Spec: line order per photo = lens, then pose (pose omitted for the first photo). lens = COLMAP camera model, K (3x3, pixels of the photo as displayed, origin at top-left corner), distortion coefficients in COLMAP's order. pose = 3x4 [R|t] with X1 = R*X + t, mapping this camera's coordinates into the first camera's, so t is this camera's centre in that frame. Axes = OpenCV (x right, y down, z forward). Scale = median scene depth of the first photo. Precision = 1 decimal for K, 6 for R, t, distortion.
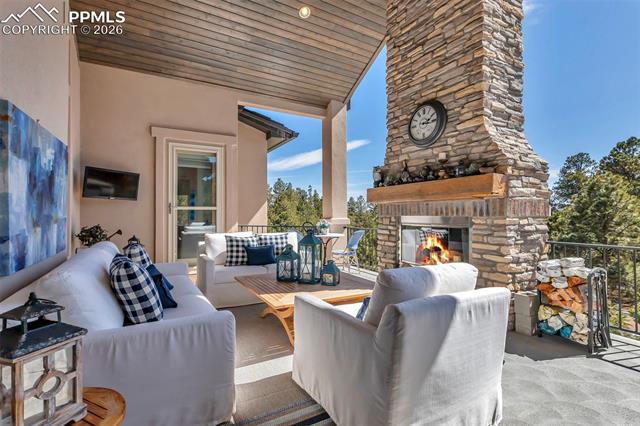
lens RADIAL K [[289.8, 0, 320.0], [0, 289.8, 213.0], [0, 0, 1]] dist [0.002459, 0.001066]
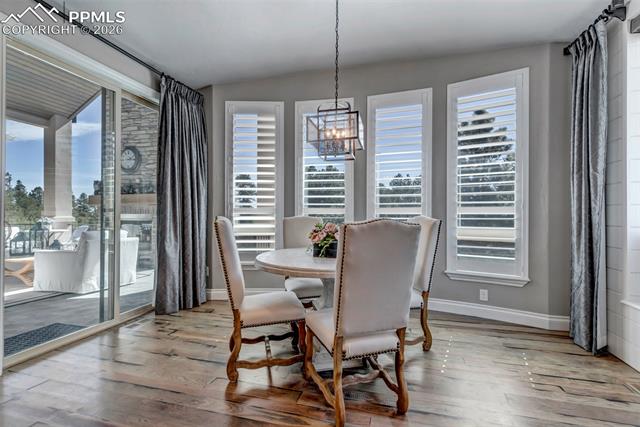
lens RADIAL K [[306.8, 0, 320.0], [0, 306.8, 213.5], [0, 0, 1]] dist [-0.000866, -0.000354]
pose [[0.722105, 0.003931, 0.691772, -0.060588], [-0.003958, 0.999991, -0.001551, 0.004753], [-0.691772, -0.001618, 0.722114, -0.895386]]
